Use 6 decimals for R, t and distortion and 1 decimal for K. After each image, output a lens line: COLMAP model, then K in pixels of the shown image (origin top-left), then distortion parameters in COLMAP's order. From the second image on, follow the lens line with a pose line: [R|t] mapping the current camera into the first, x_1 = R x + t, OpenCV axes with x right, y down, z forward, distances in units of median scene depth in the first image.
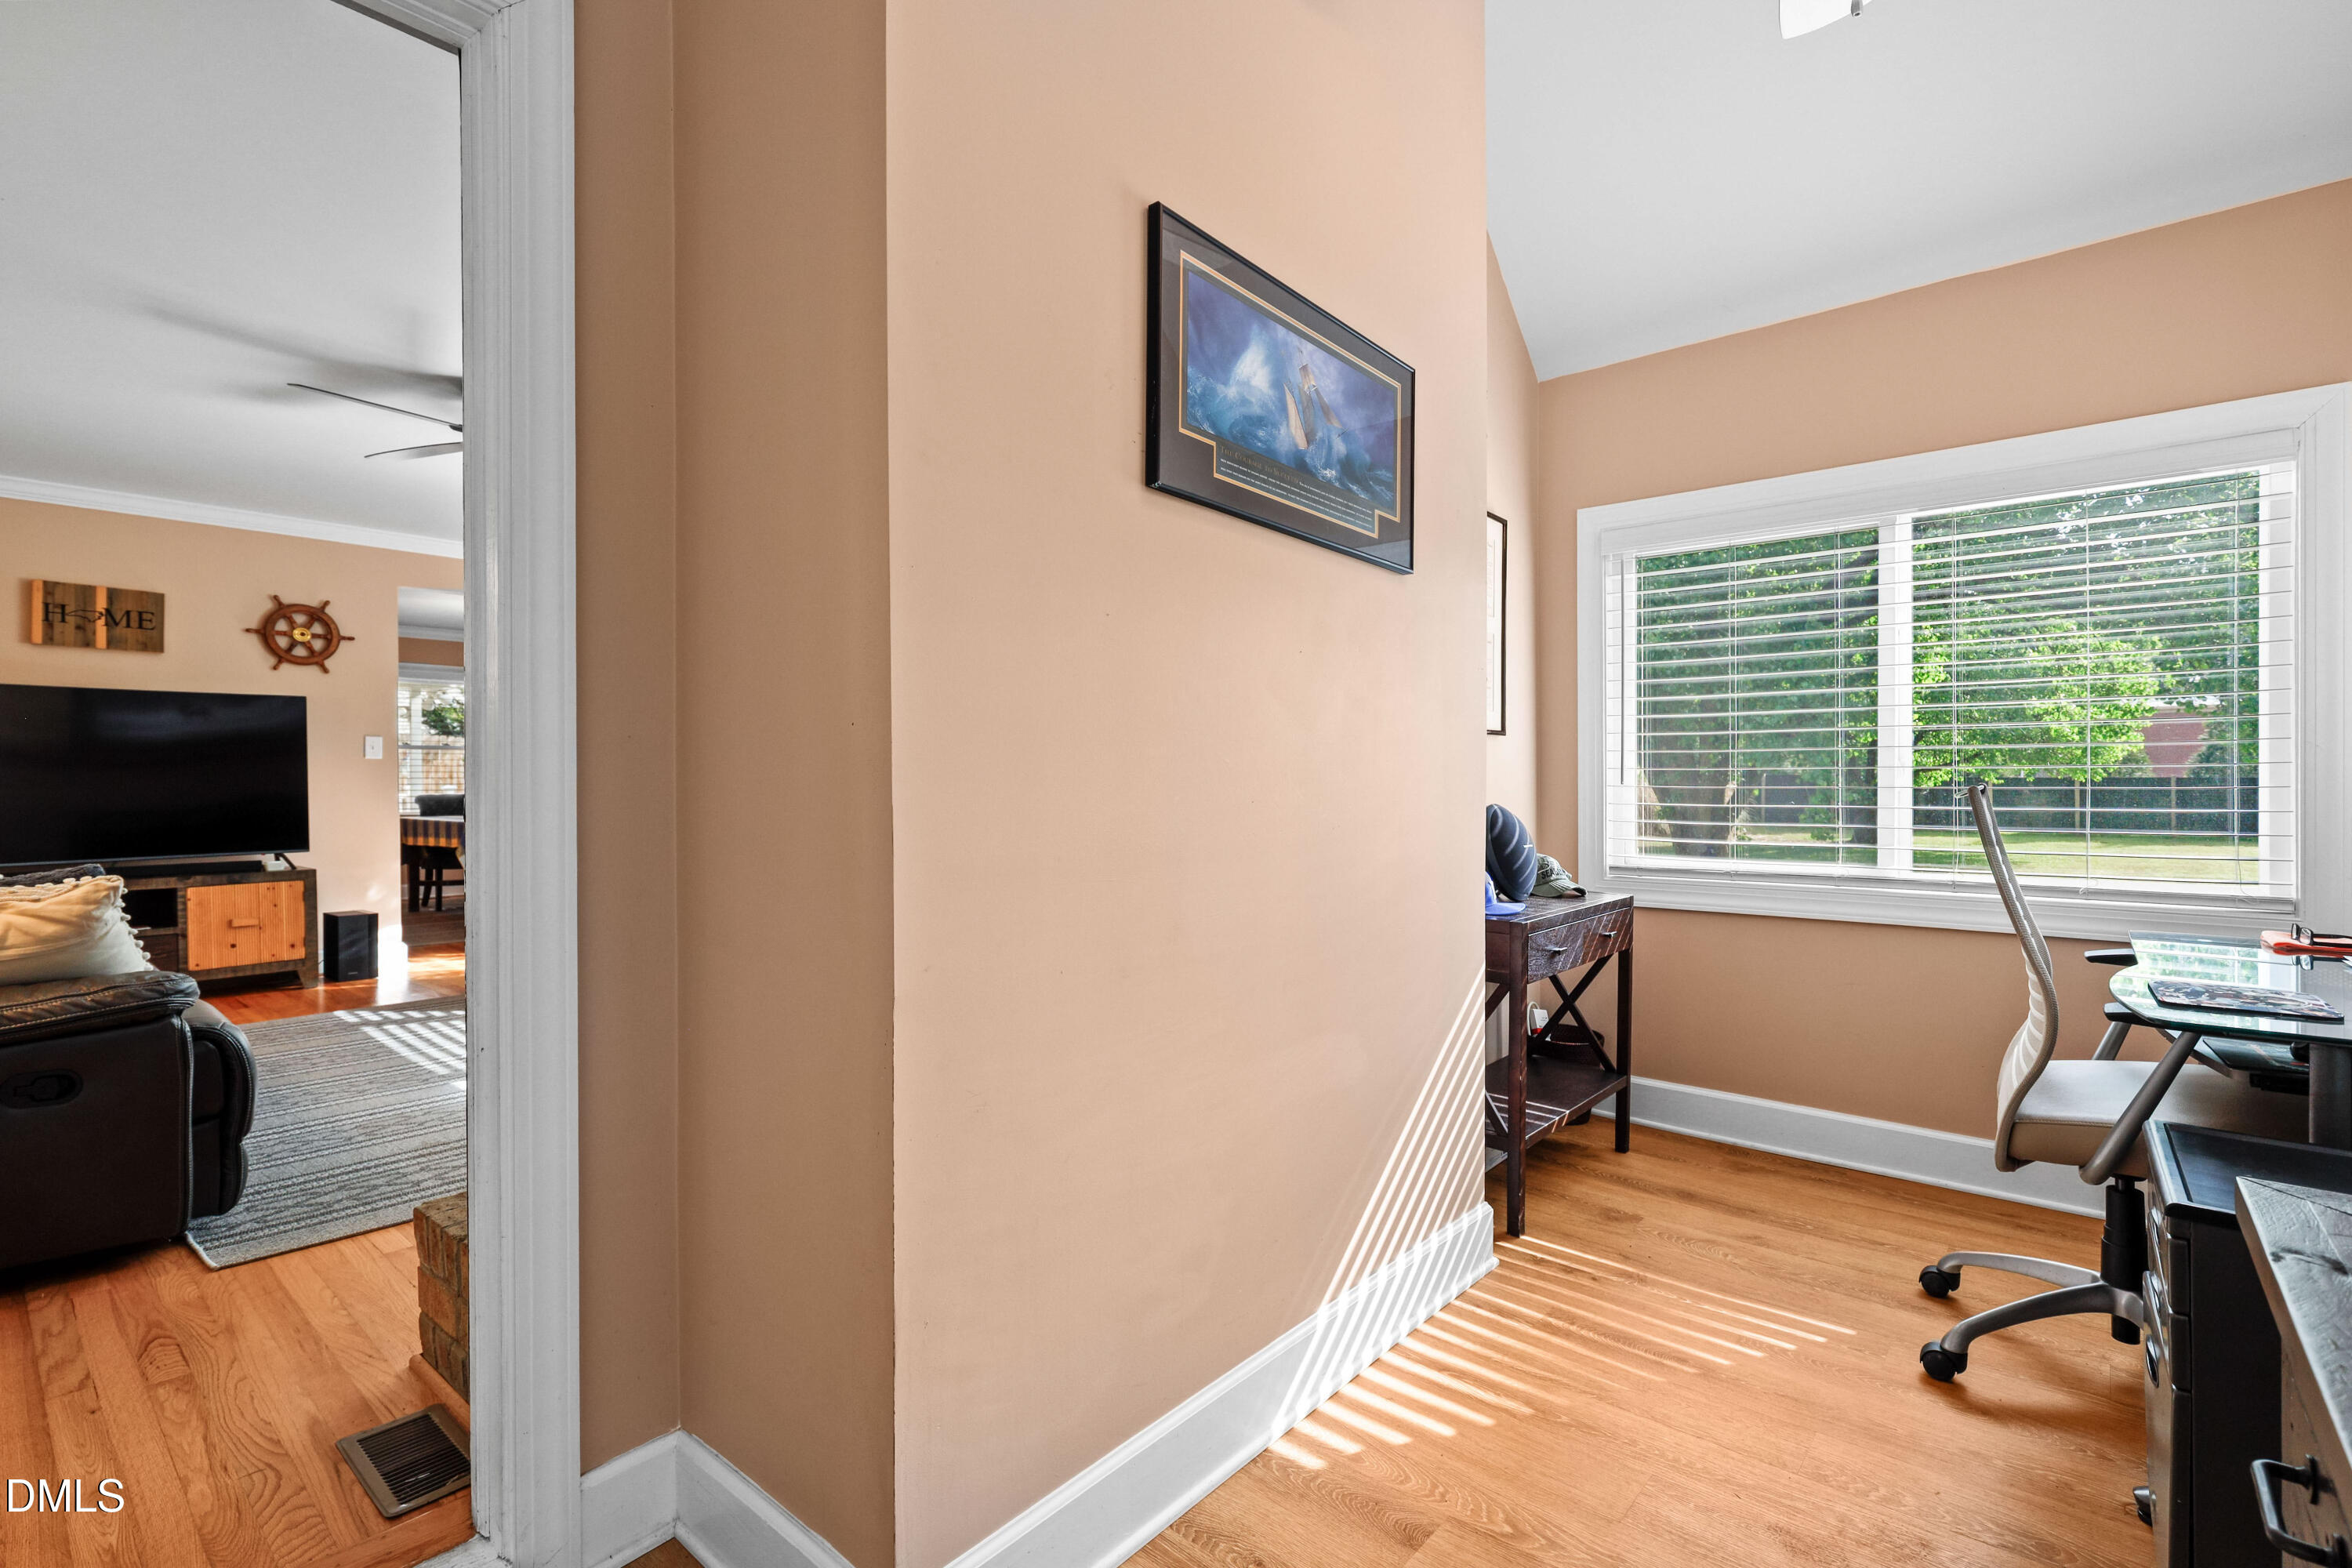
lens RADIAL K [[1061.6, 0, 1182.3], [0, 1061.6, 793.2], [0, 0, 1]] dist [0.002559, -0.000183]
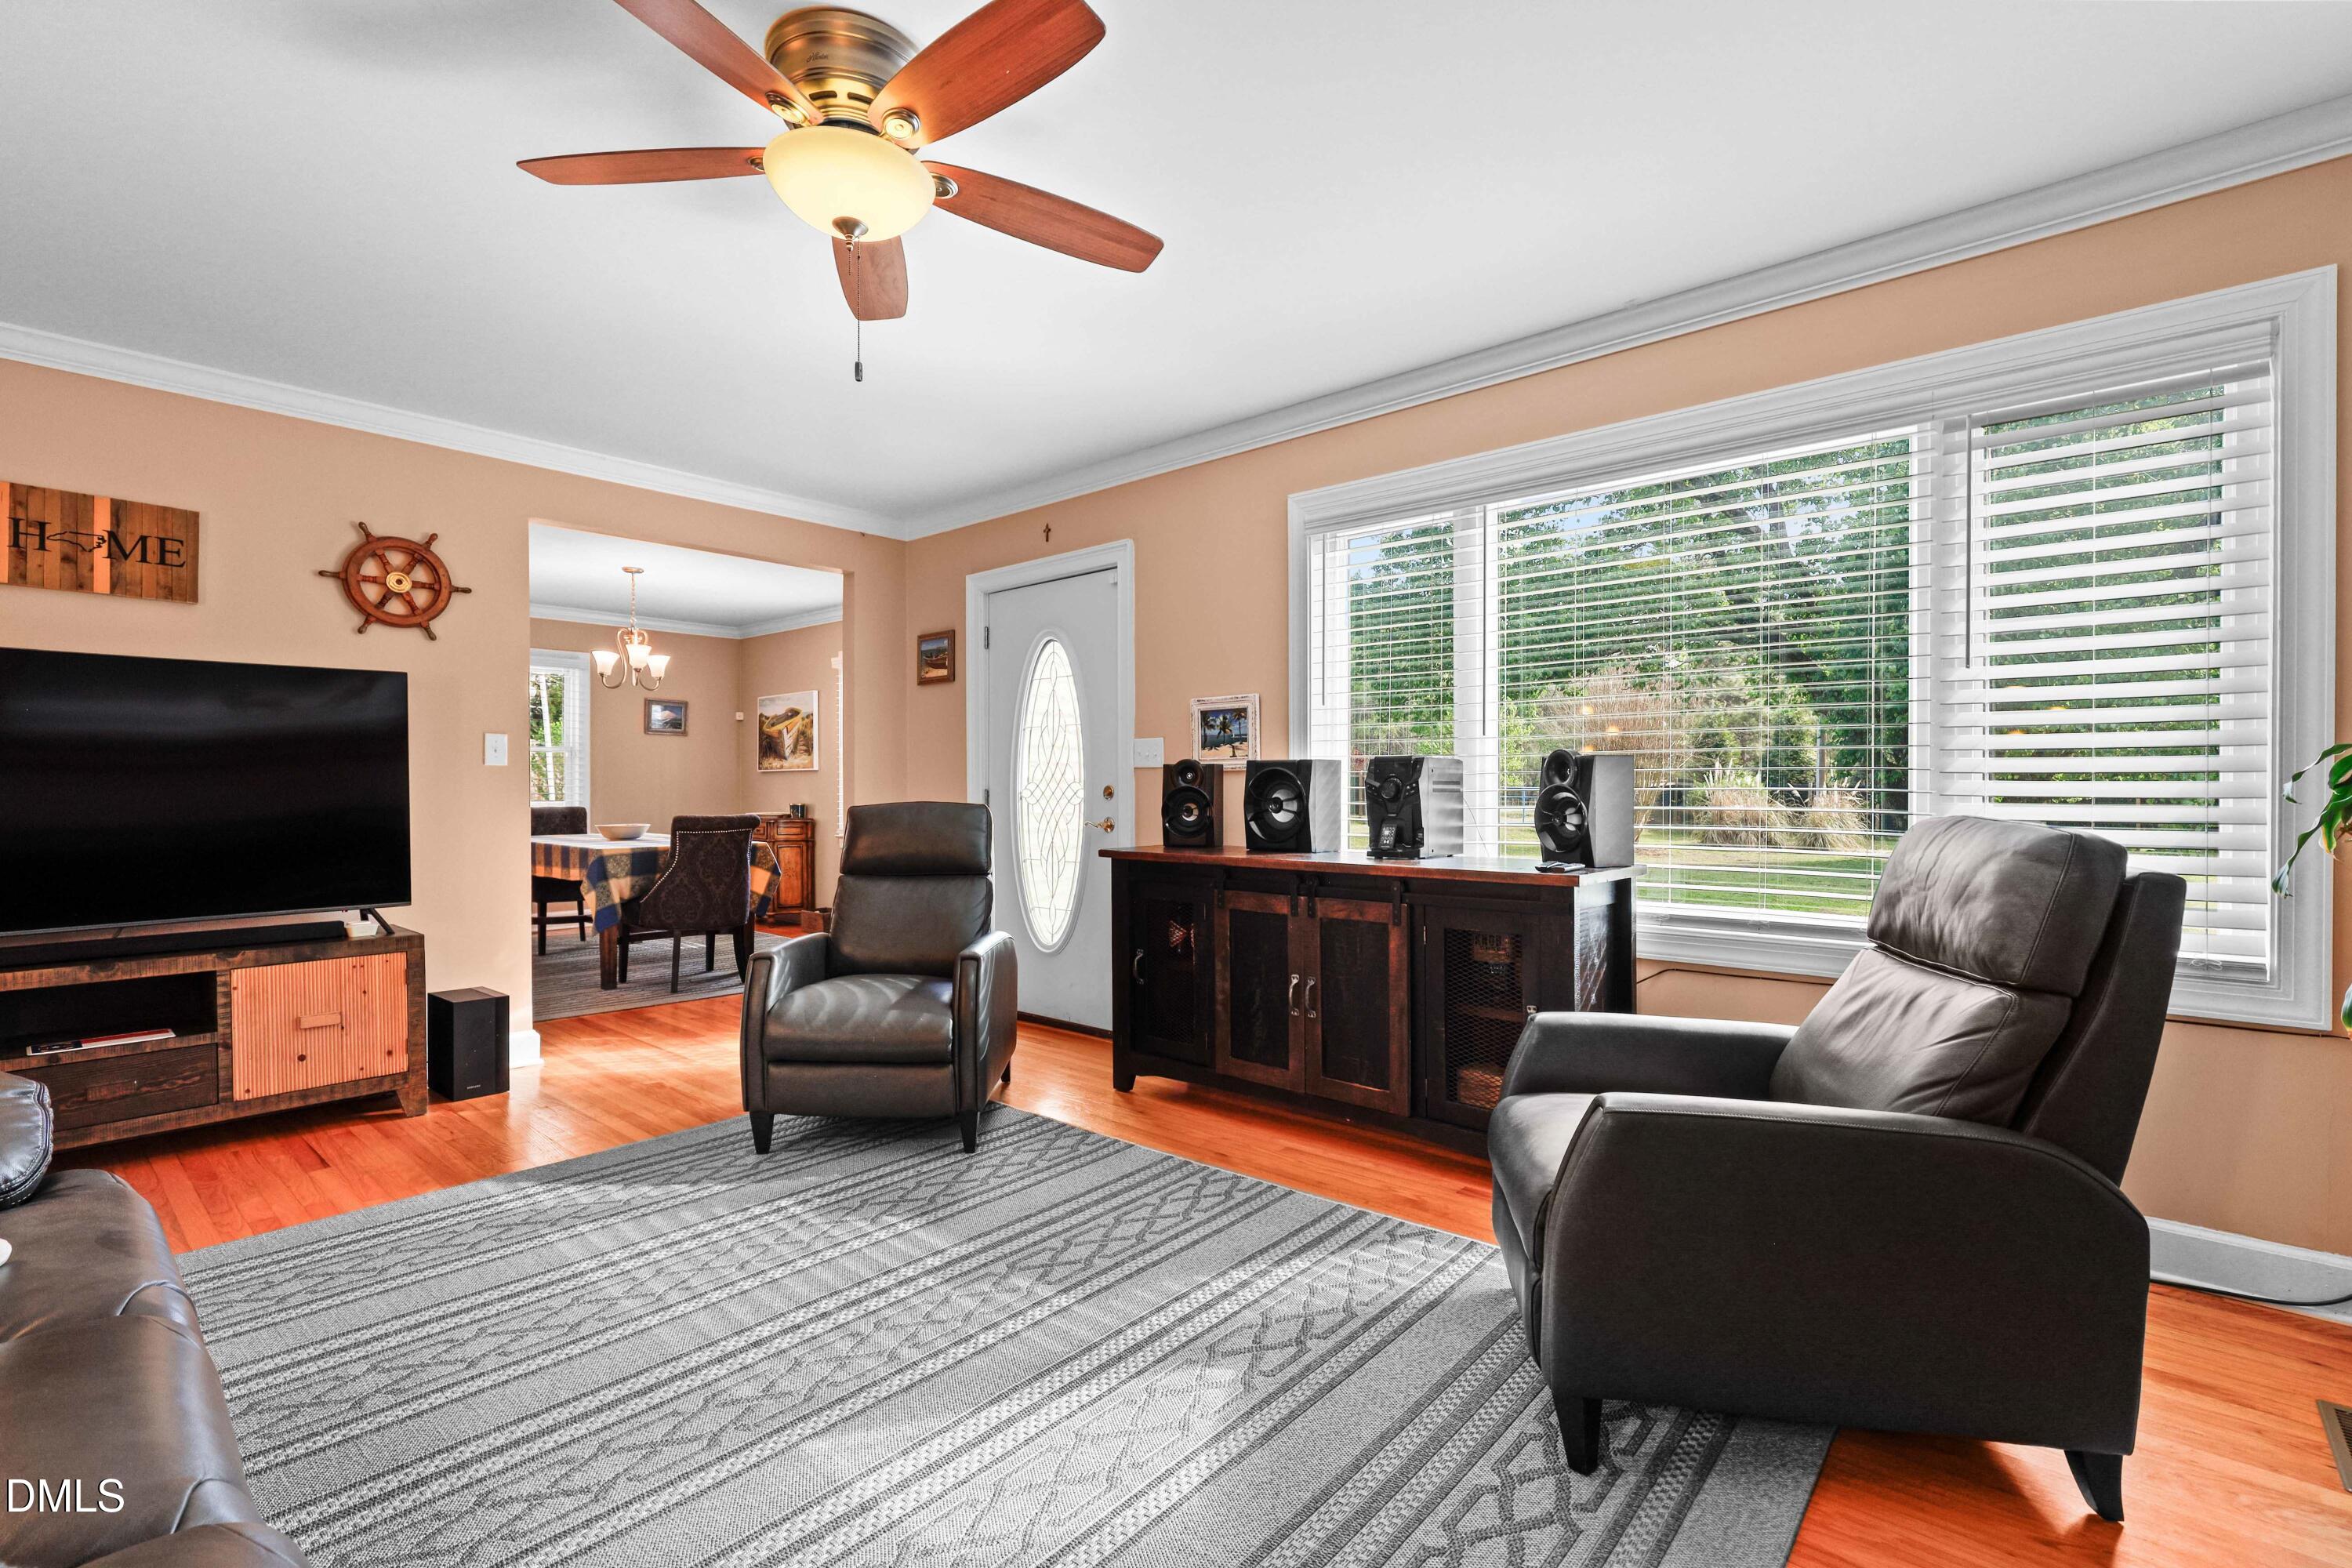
lens RADIAL K [[1058.3, 0, 1181.7], [0, 1058.3, 799.0], [0, 0, 1]] dist [-0.000181, 0.000647]
pose [[0.999756, 0.004135, -0.021719, -0.316626], [-0.004113, 0.999991, 0.001086, -0.013893], [0.021724, -0.000997, 0.999764, 0.339264]]
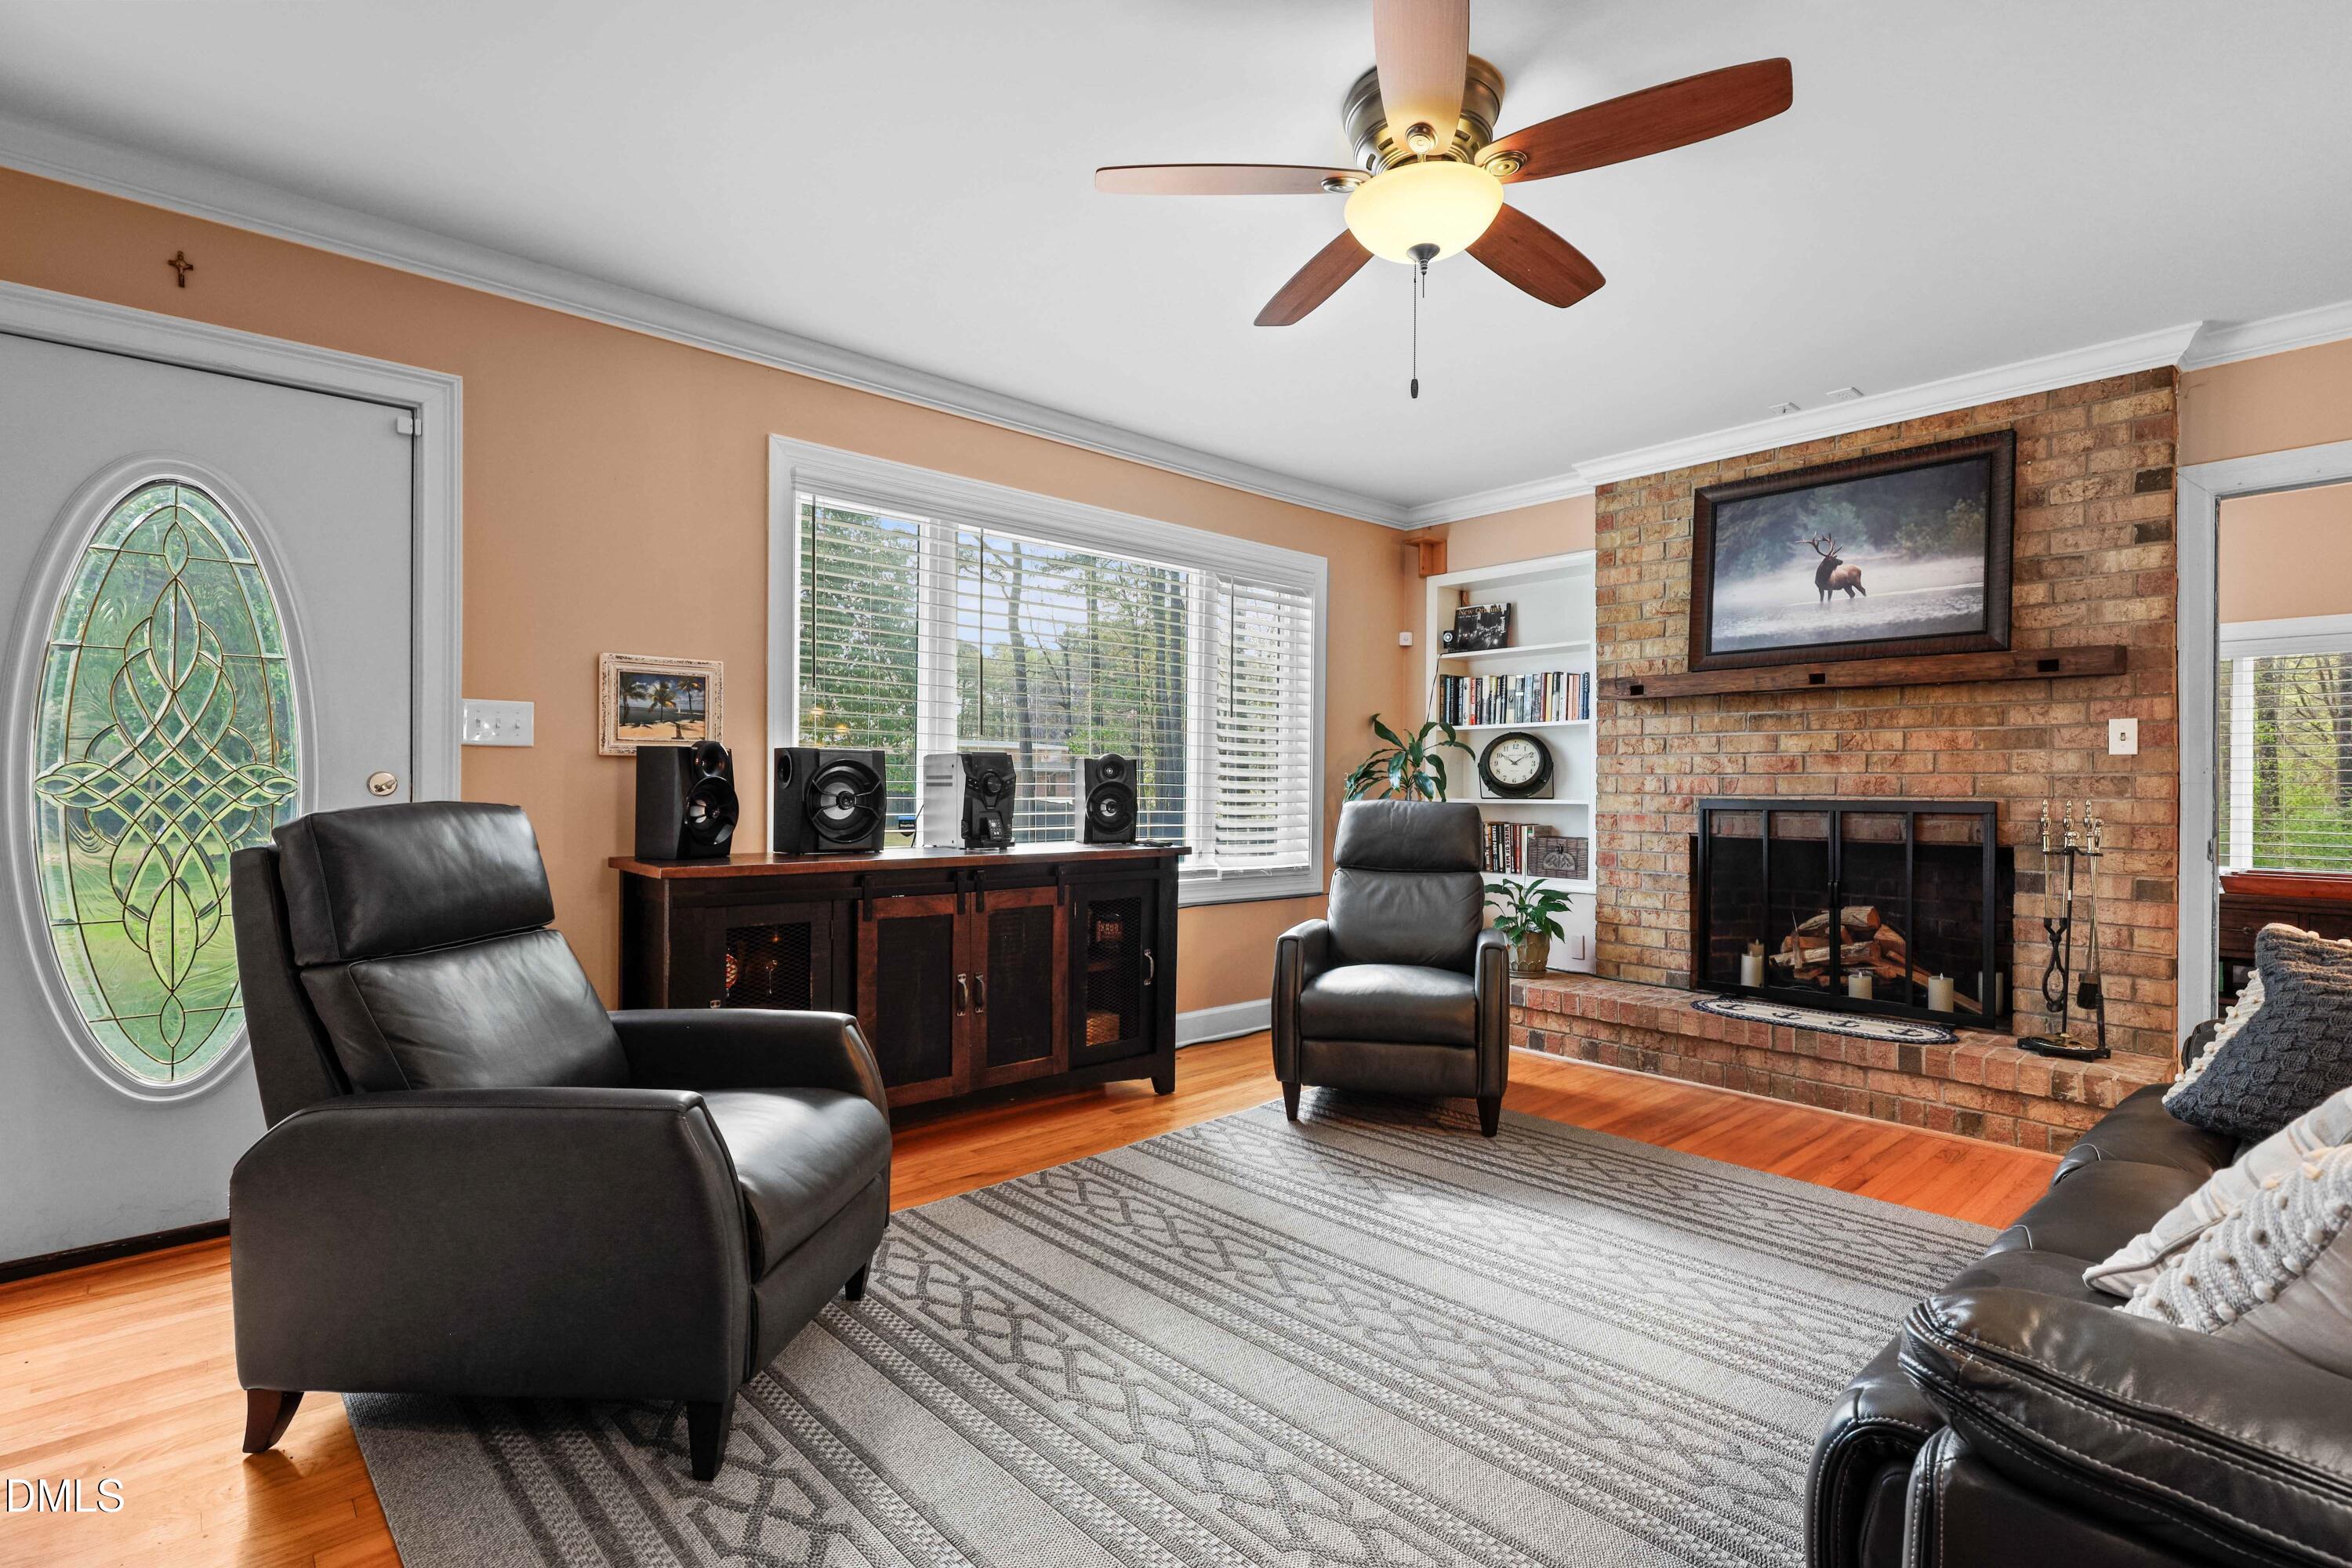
lens RADIAL K [[1120.5, 0, 1176.0], [0, 1120.5, 784.0], [0, 0, 1]] dist [0.003630, 0.000446]
pose [[0.131571, 0.007235, 0.991280, -0.831665], [0.000815, 0.999972, -0.007407, -0.013704], [-0.991306, 0.001783, 0.131561, 0.719624]]
